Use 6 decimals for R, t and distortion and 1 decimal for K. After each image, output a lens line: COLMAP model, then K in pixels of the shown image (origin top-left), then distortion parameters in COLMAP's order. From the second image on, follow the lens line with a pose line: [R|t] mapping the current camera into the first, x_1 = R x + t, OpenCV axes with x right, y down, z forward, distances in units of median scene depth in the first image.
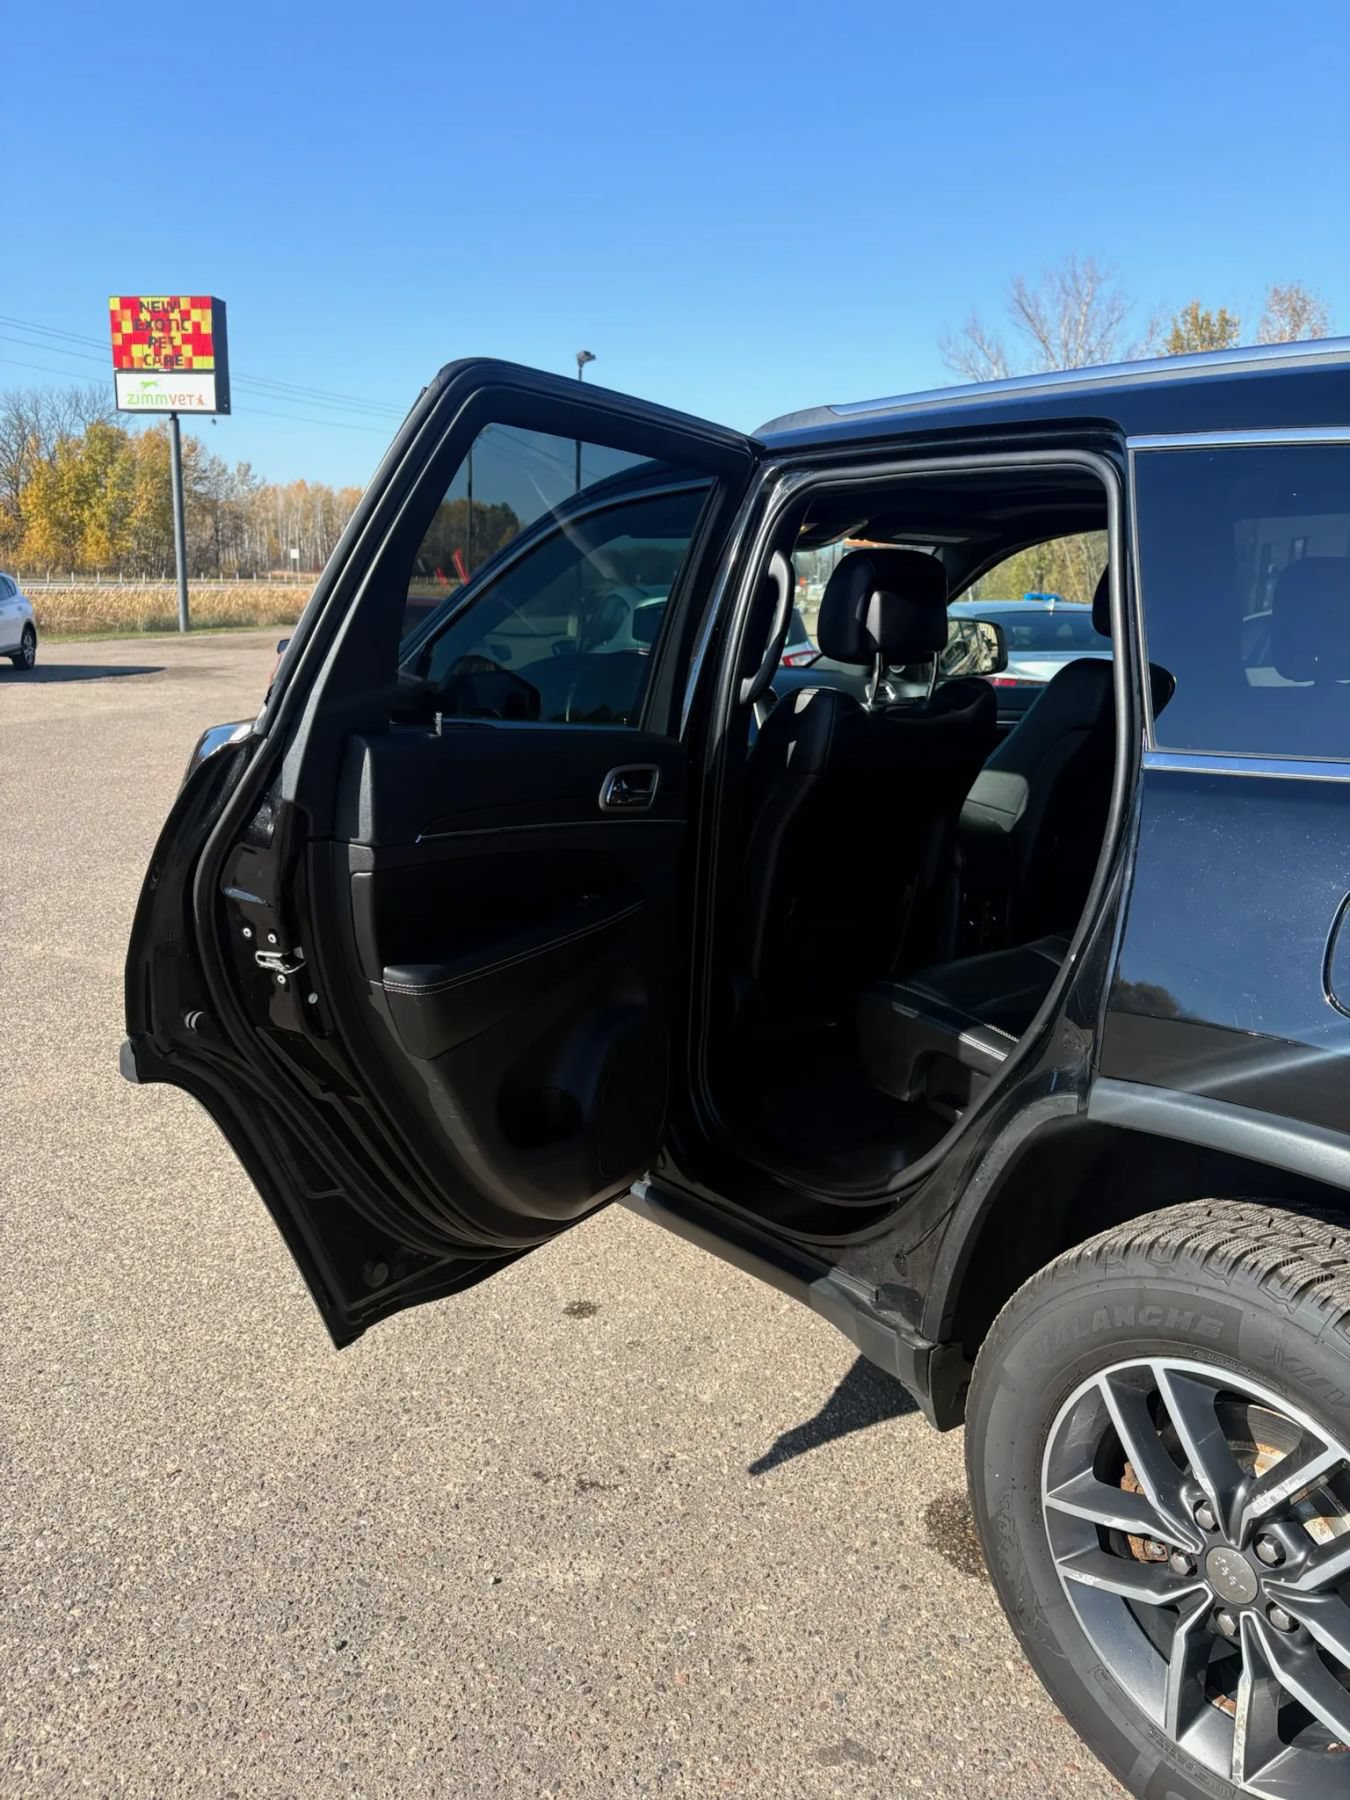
lens RADIAL K [[1382.2, 0, 672.3], [0, 1382.2, 891.5], [0, 0, 1]] dist [0.005773, 0.005193]
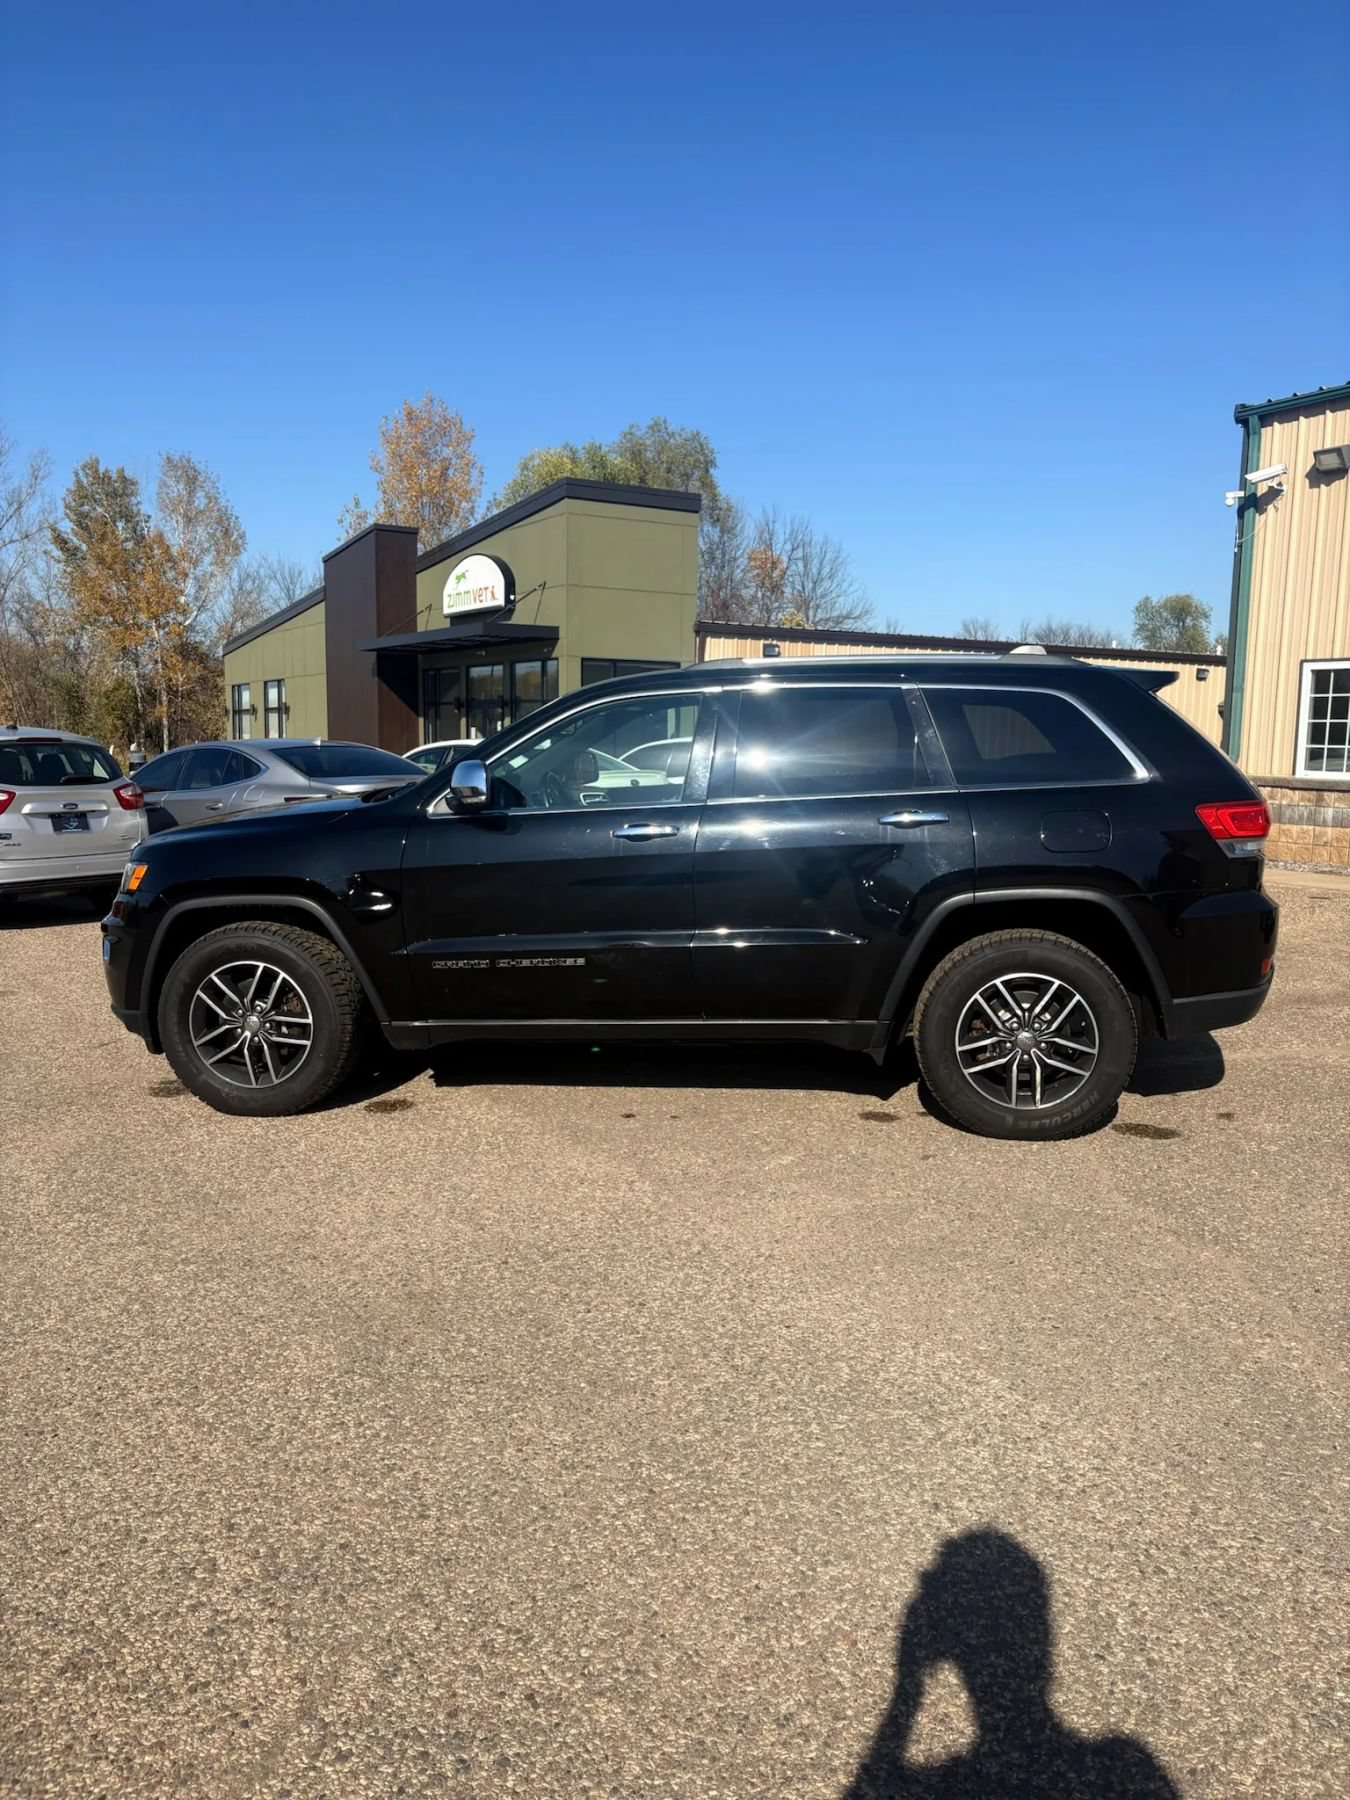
lens RADIAL K [[1378.5, 0, 680.2], [0, 1378.5, 939.8], [0, 0, 1]] dist [0.004452, -0.001115]
pose [[0.709064, -0.119164, 0.695002, -0.068088], [0.160450, 0.987028, 0.005538, 0.003498], [-0.686647, 0.107587, 0.718986, -0.022166]]
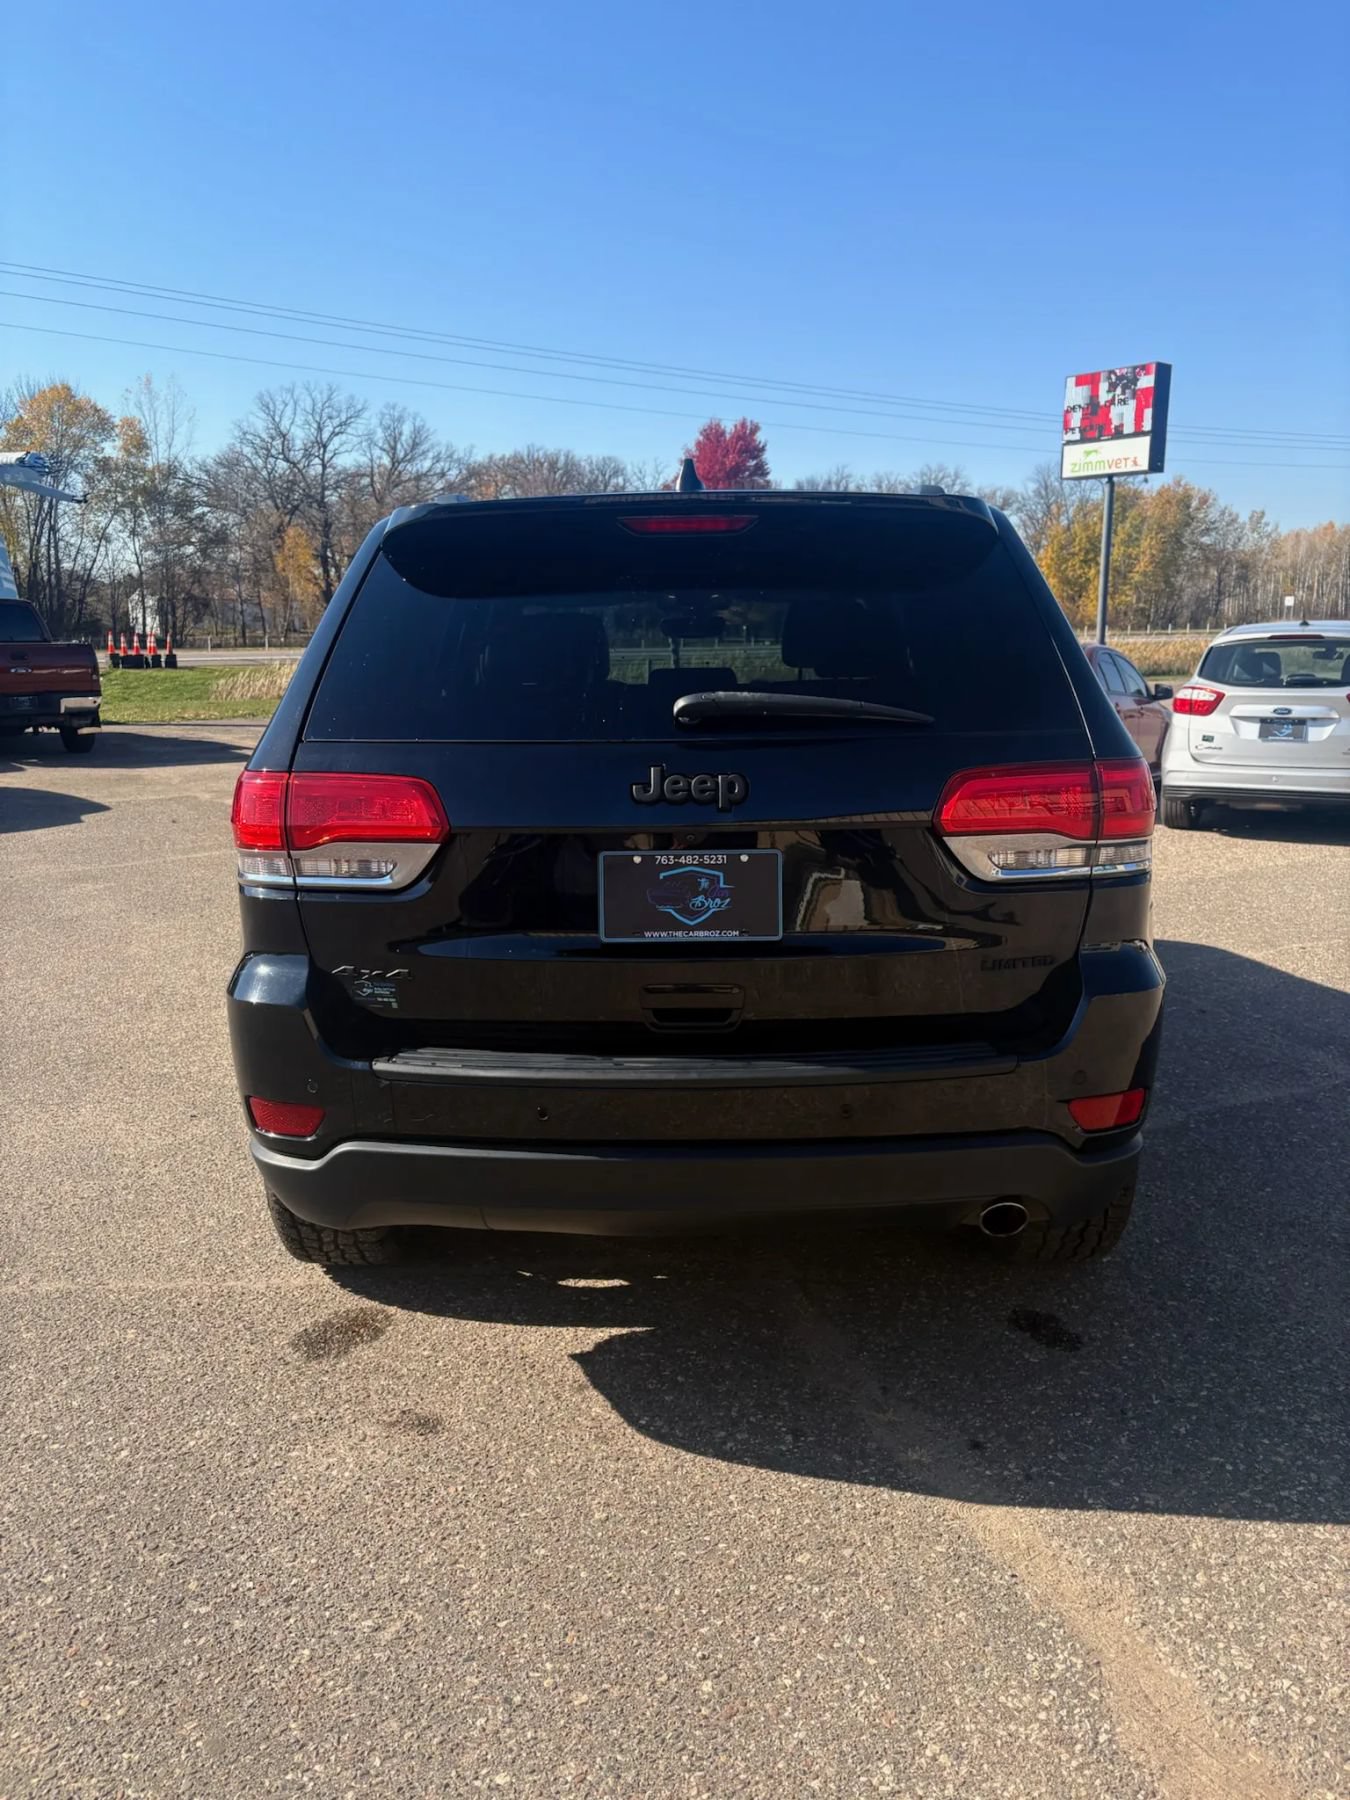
lens RADIAL K [[1391.3, 0, 671.3], [0, 1391.3, 903.0], [0, 0, 1]] dist [-0.022020, 0.081221]
pose [[0.755873, 0.101422, -0.646815, 0.065775], [-0.119689, 0.992686, 0.015785, 0.003010], [0.643685, 0.065485, 0.762483, -0.008941]]
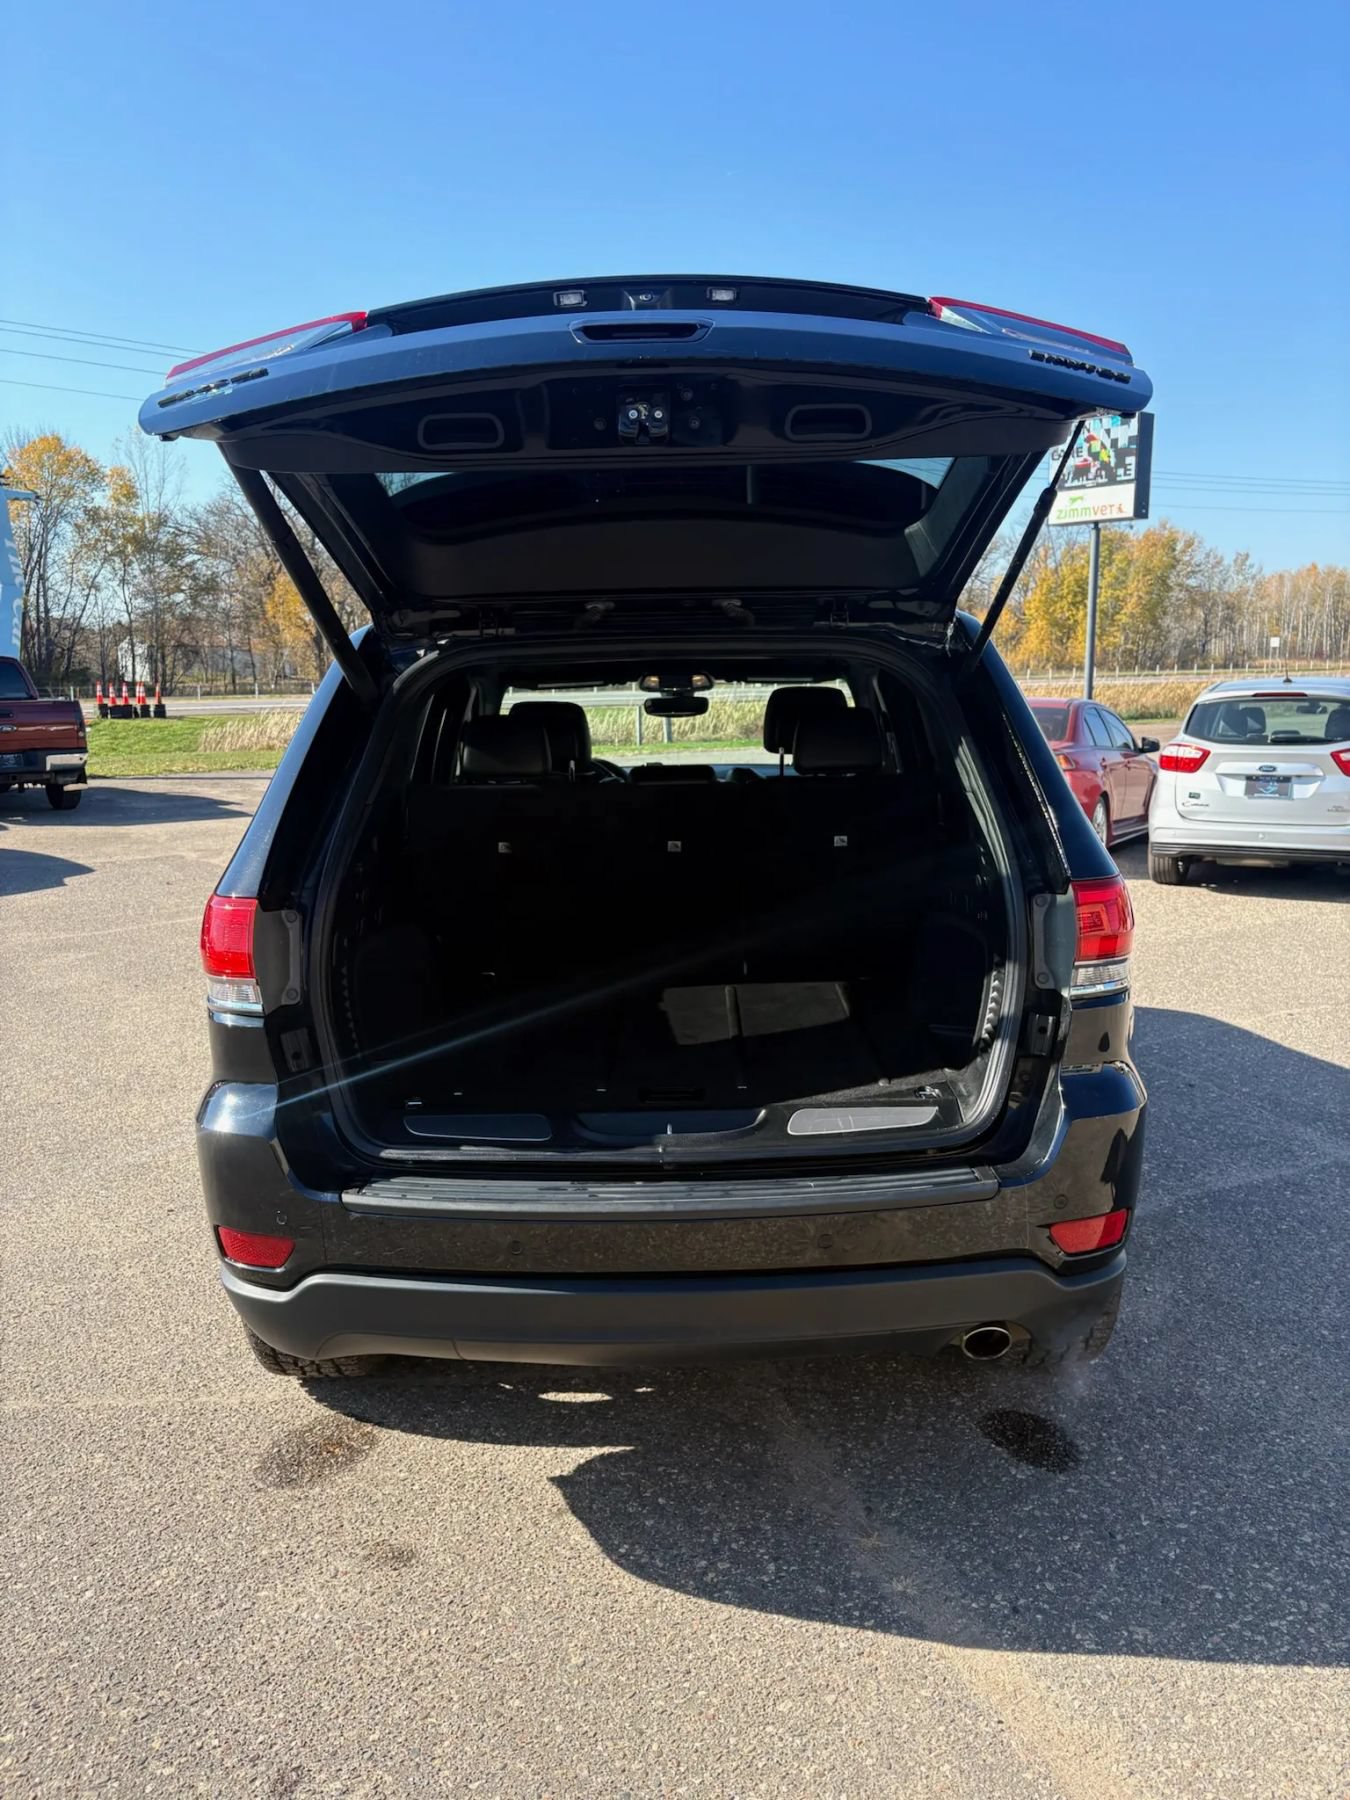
lens RADIAL K [[1388.0, 0, 680.1], [0, 1388.0, 910.8], [0, 0, 1]] dist [0.012856, -0.003759]
pose [[0.763710, 0.081270, -0.640424, 0.065654], [-0.112912, 0.993568, -0.008564, 0.000280], [0.635609, 0.078852, 0.767974, -0.008373]]
